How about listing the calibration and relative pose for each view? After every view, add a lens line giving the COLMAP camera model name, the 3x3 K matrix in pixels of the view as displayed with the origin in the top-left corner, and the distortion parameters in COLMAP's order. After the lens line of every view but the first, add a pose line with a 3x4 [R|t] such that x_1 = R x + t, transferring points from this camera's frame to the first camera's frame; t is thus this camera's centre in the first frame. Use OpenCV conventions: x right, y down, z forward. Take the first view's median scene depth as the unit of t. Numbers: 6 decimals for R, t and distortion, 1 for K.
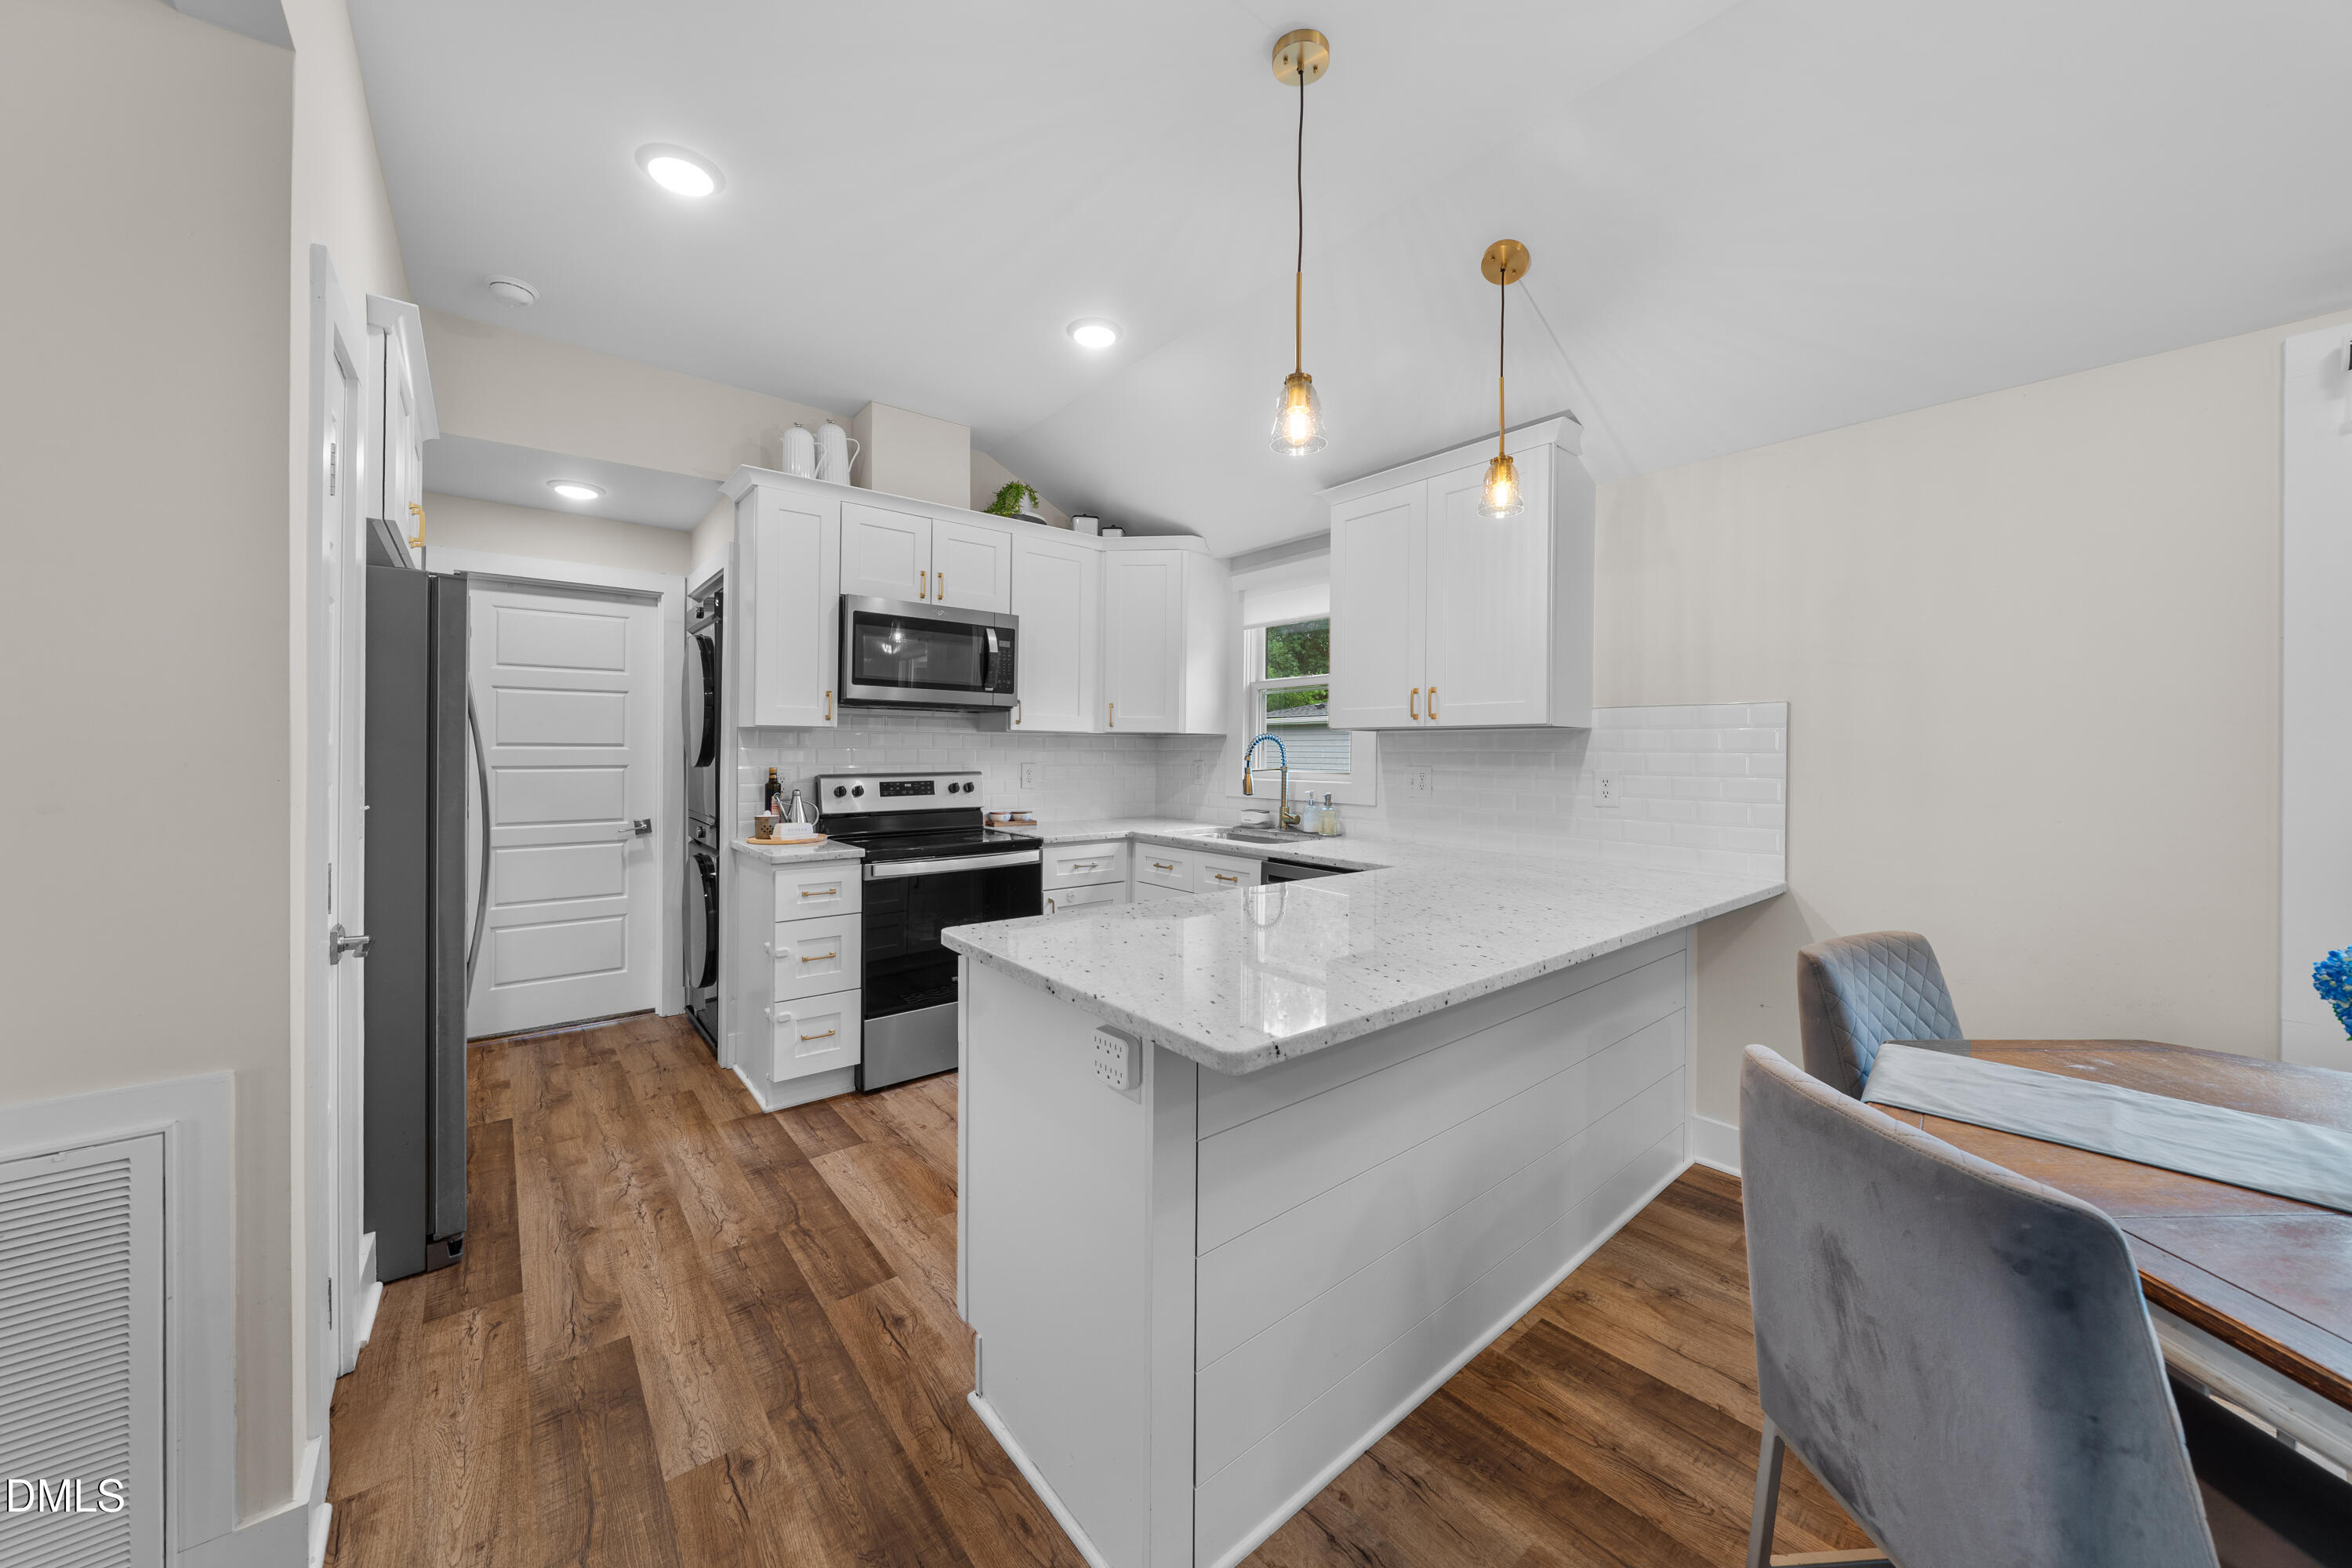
lens RADIAL K [[829.7, 0, 1175.5], [0, 829.7, 750.8], [0, 0, 1]] dist [-0.005250, -0.000115]
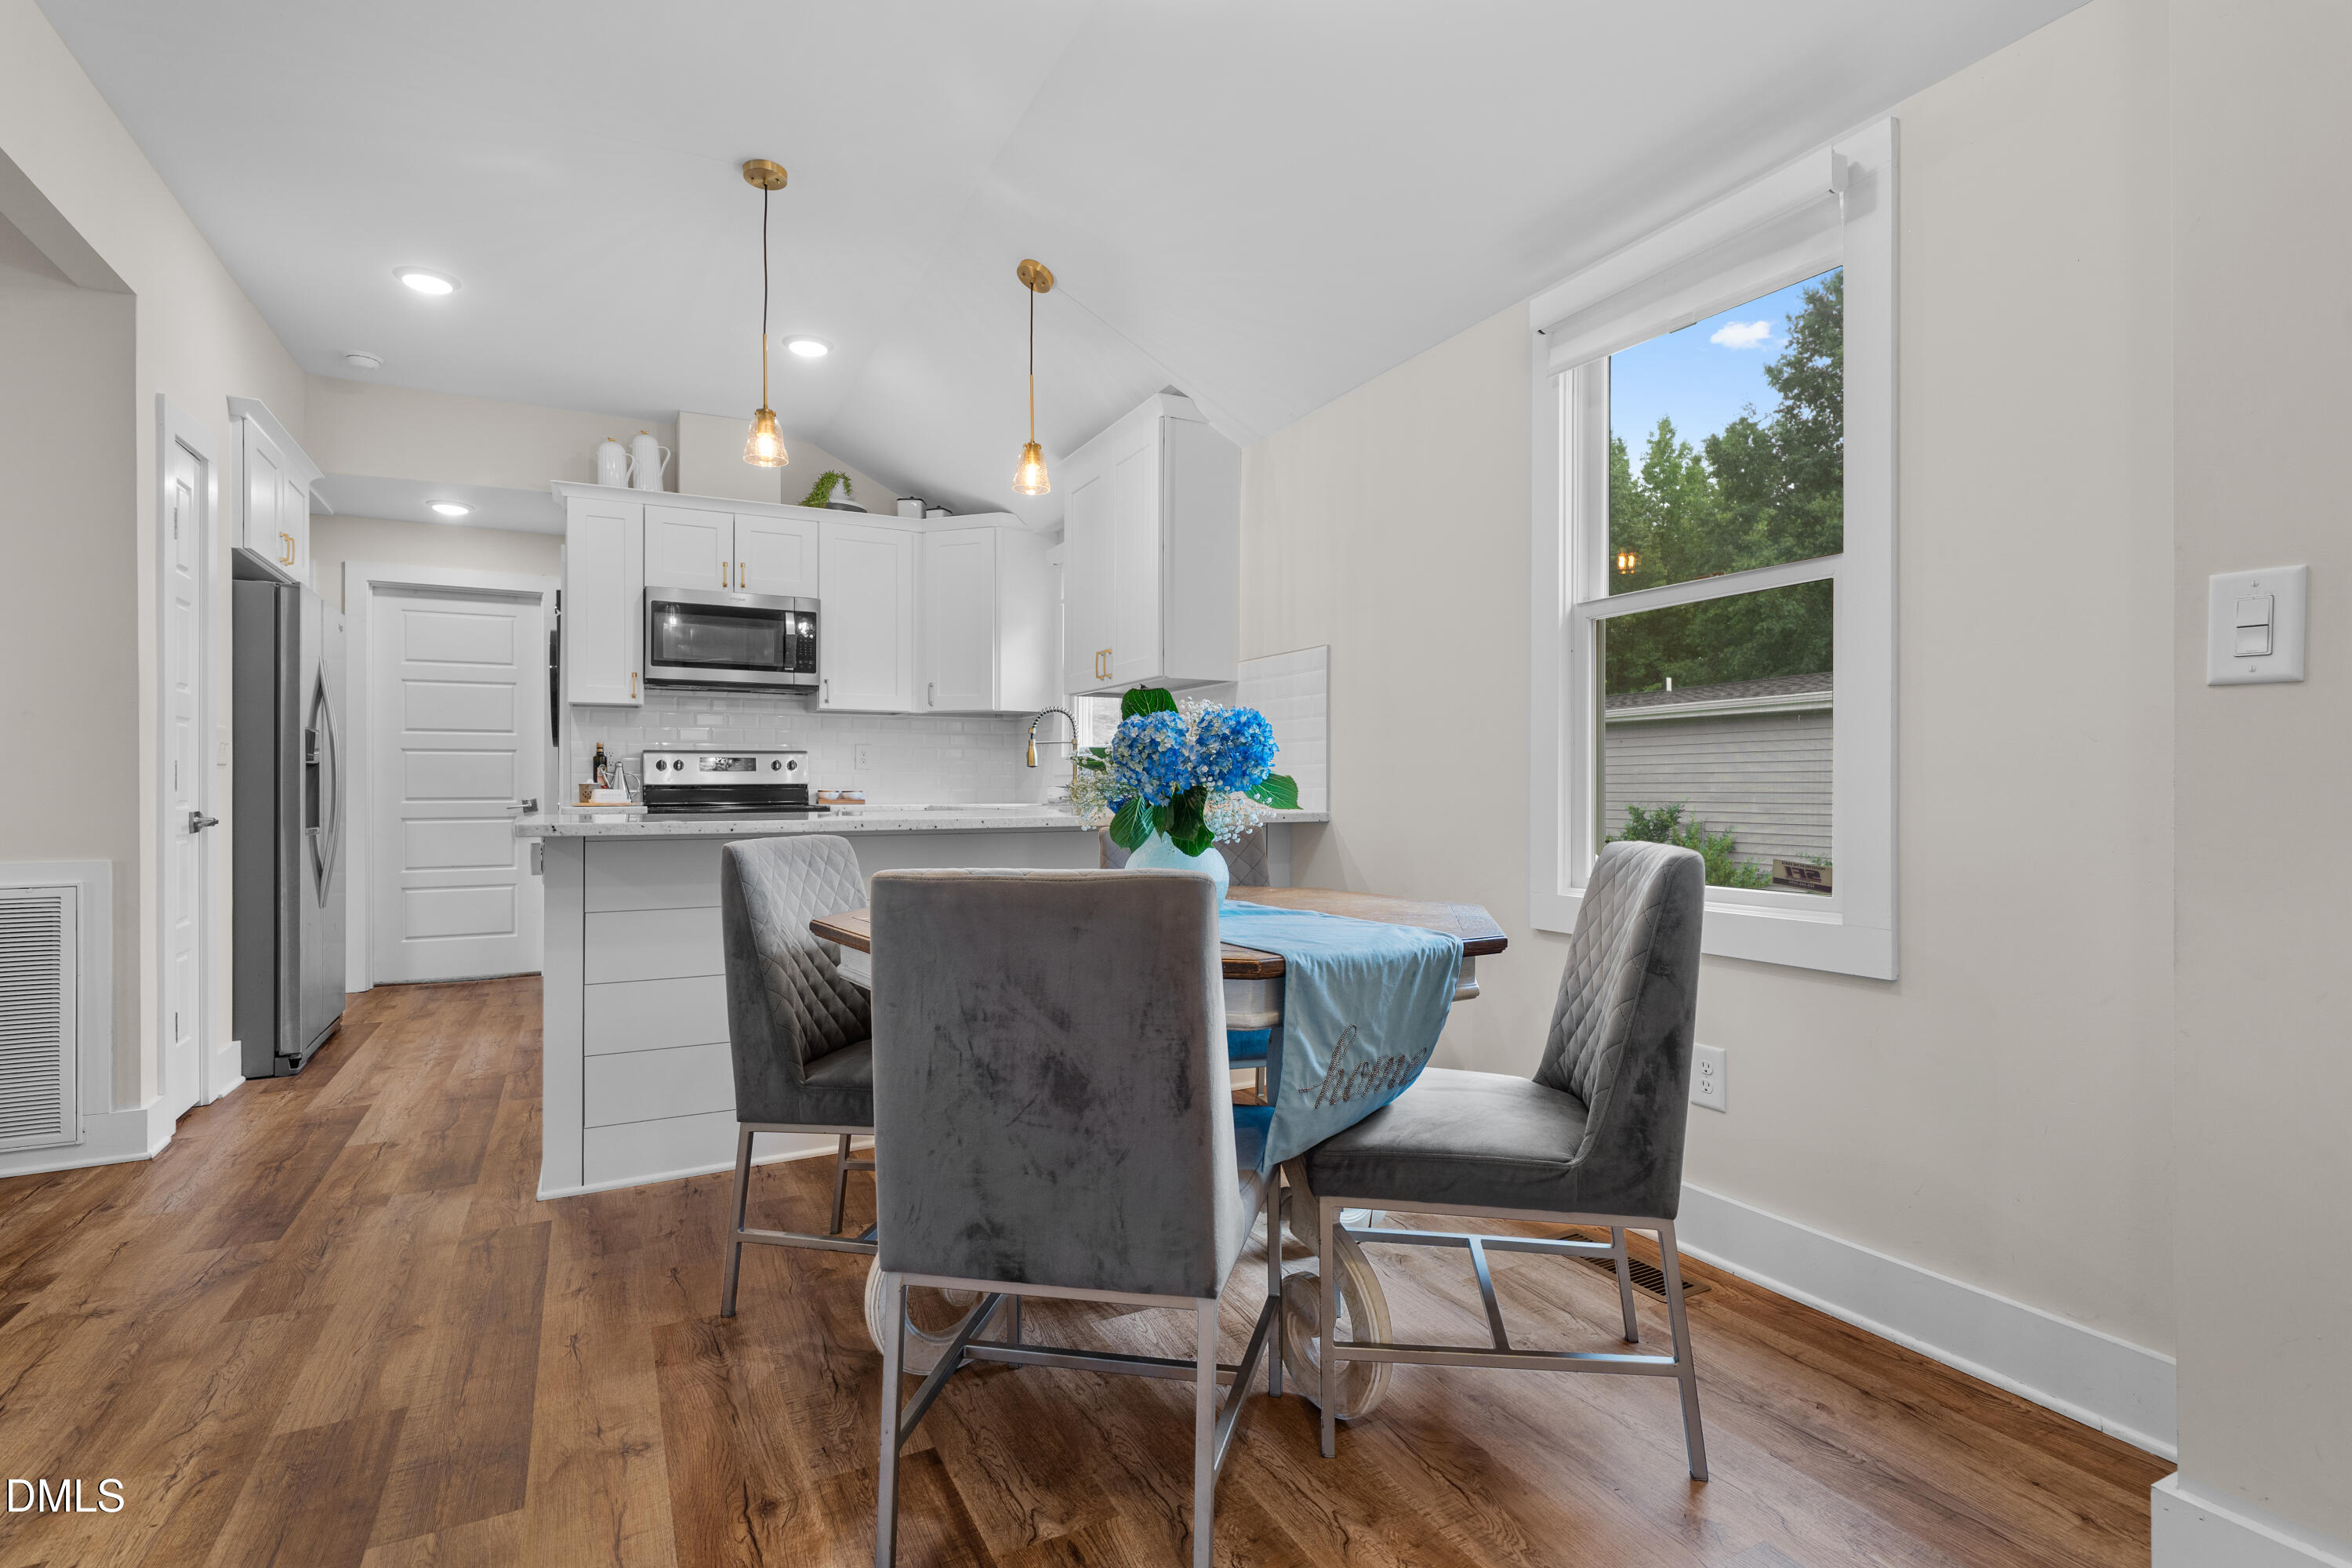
lens RADIAL K [[1127.3, 0, 1177.1], [0, 1127.3, 784.8], [0, 0, 1]] dist [-0.000154, -0.000111]
pose [[0.977888, -0.008719, -0.208949, 0.613766], [0.008226, 0.999961, -0.003229, 0.090566], [0.208969, 0.001439, 0.977921, -0.344637]]
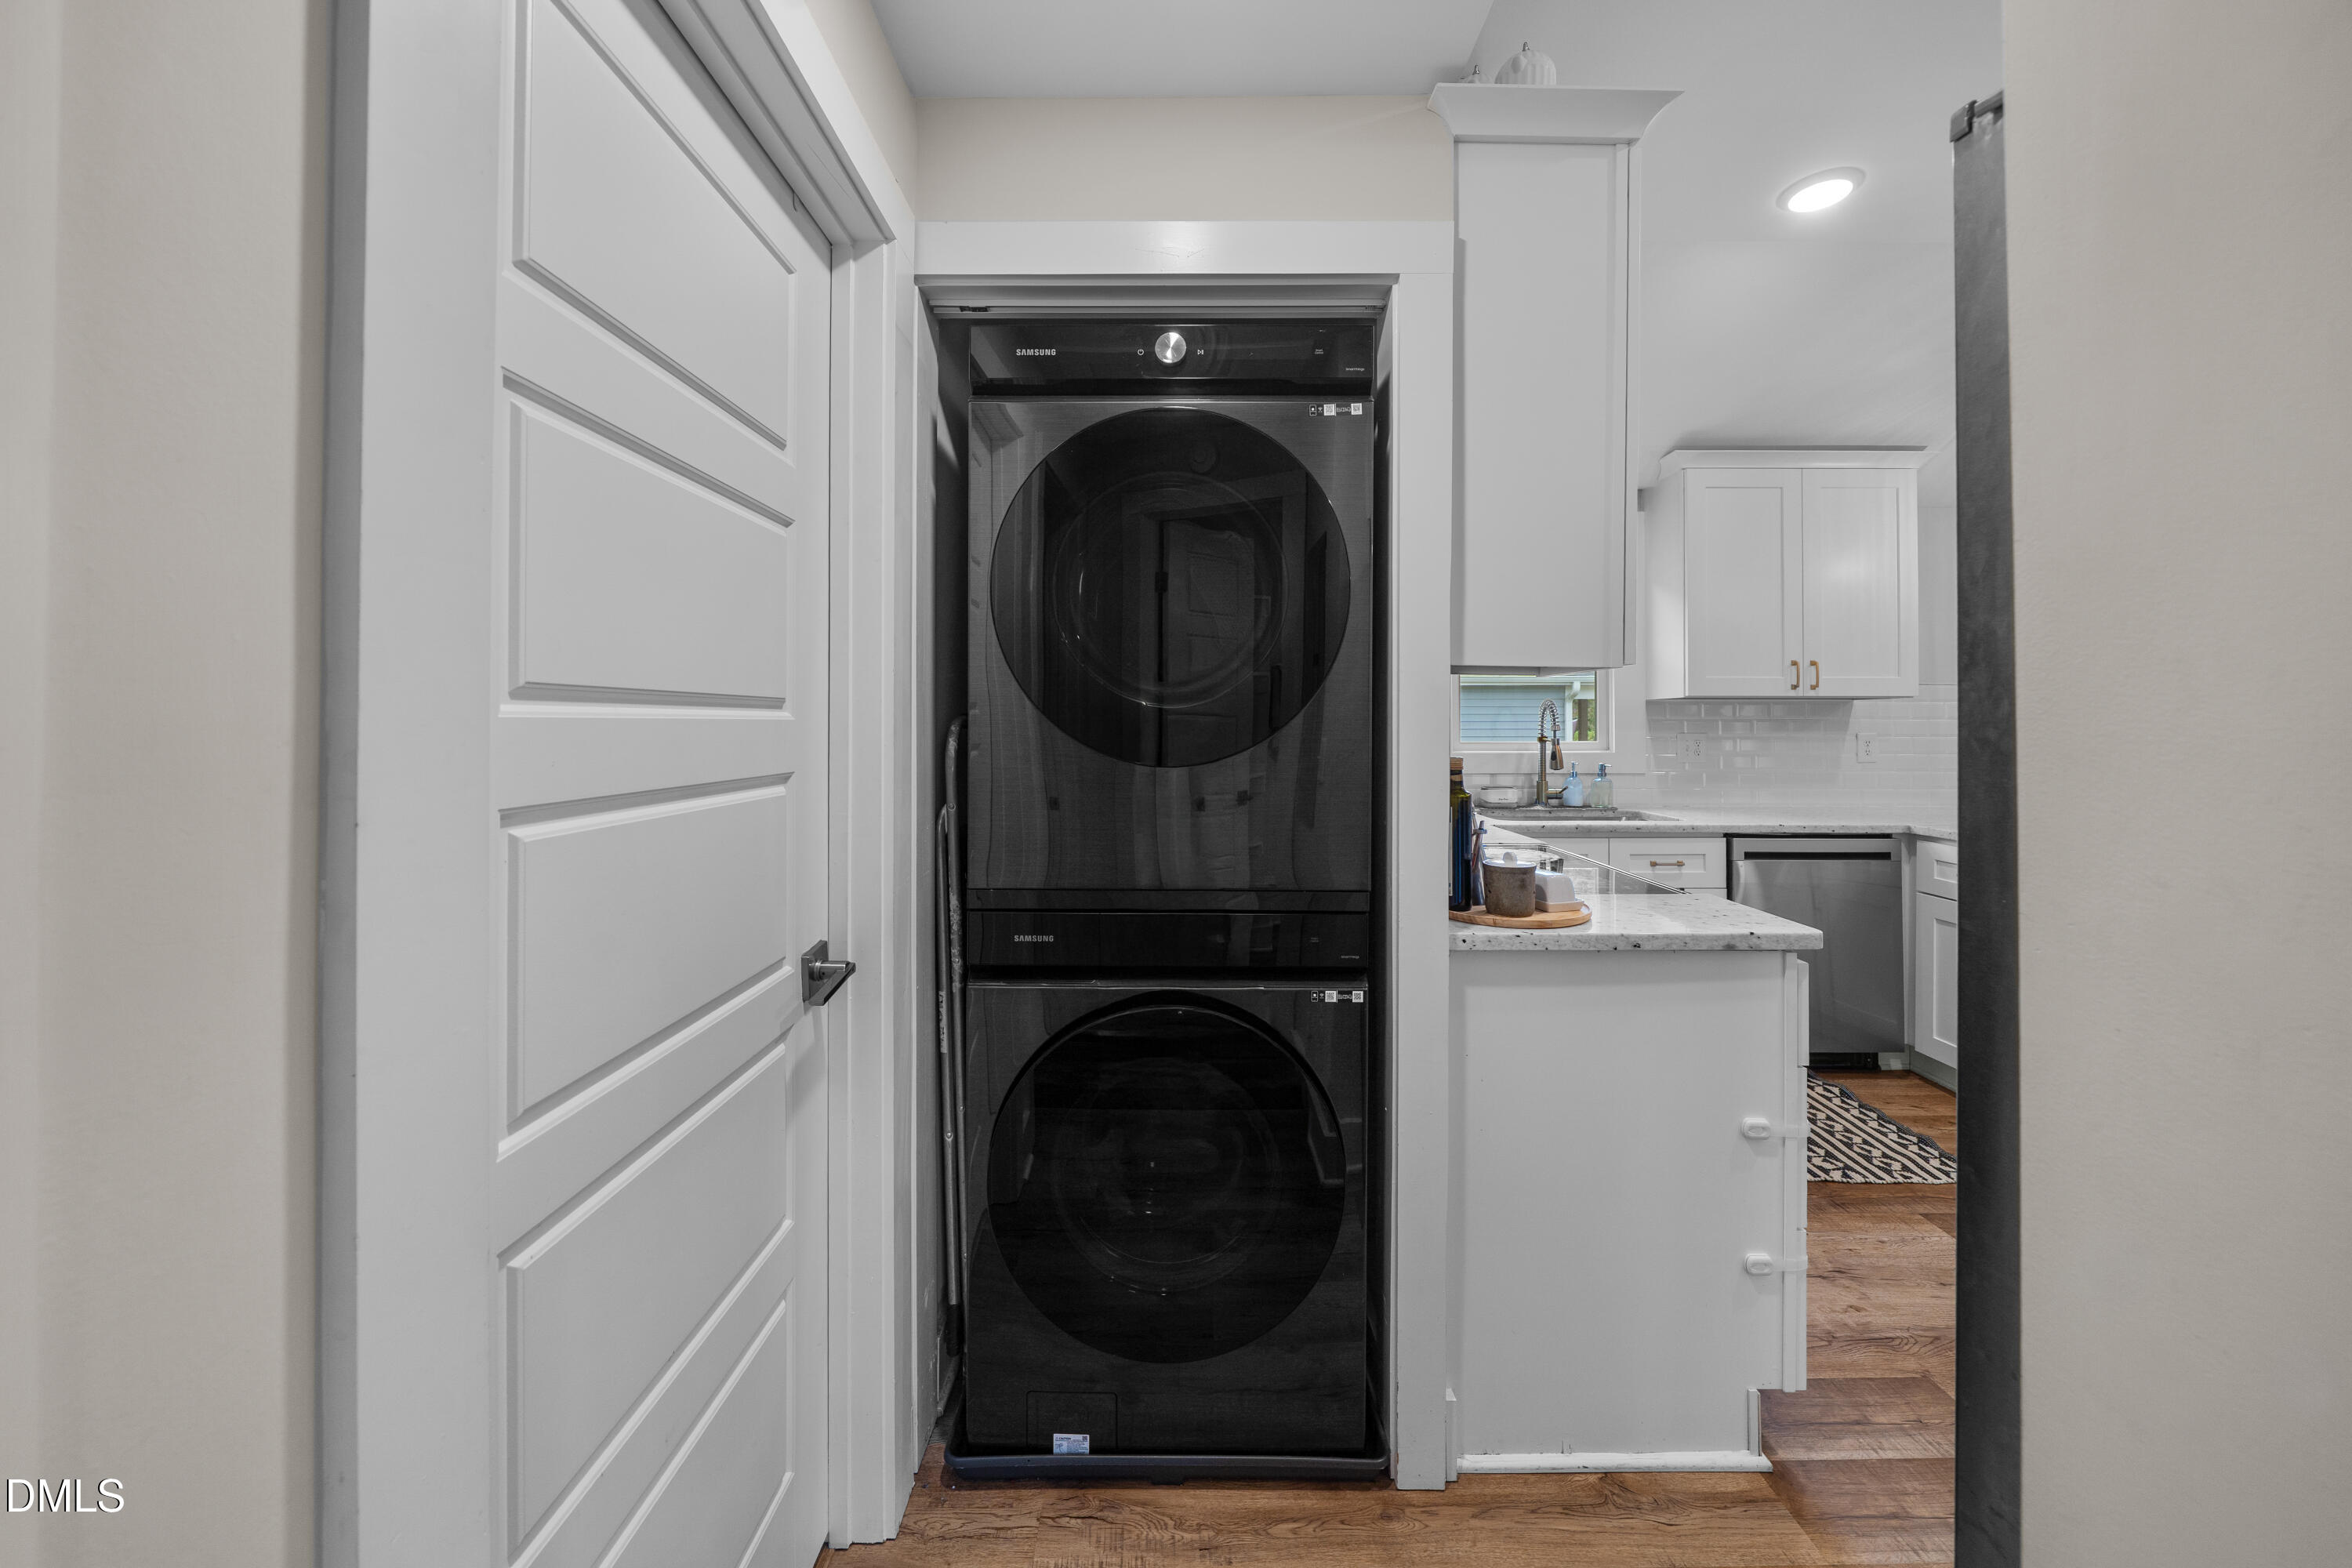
lens RADIAL K [[834.1, 0, 1176.7], [0, 834.1, 719.7], [0, 0, 1]] dist [-0.002658, -0.000192]
pose [[0.639136, -0.001726, 0.769091, -0.948268], [0.002130, 0.999998, 0.000474, -0.000599], [-0.769090, 0.001335, 0.639139, 0.832821]]
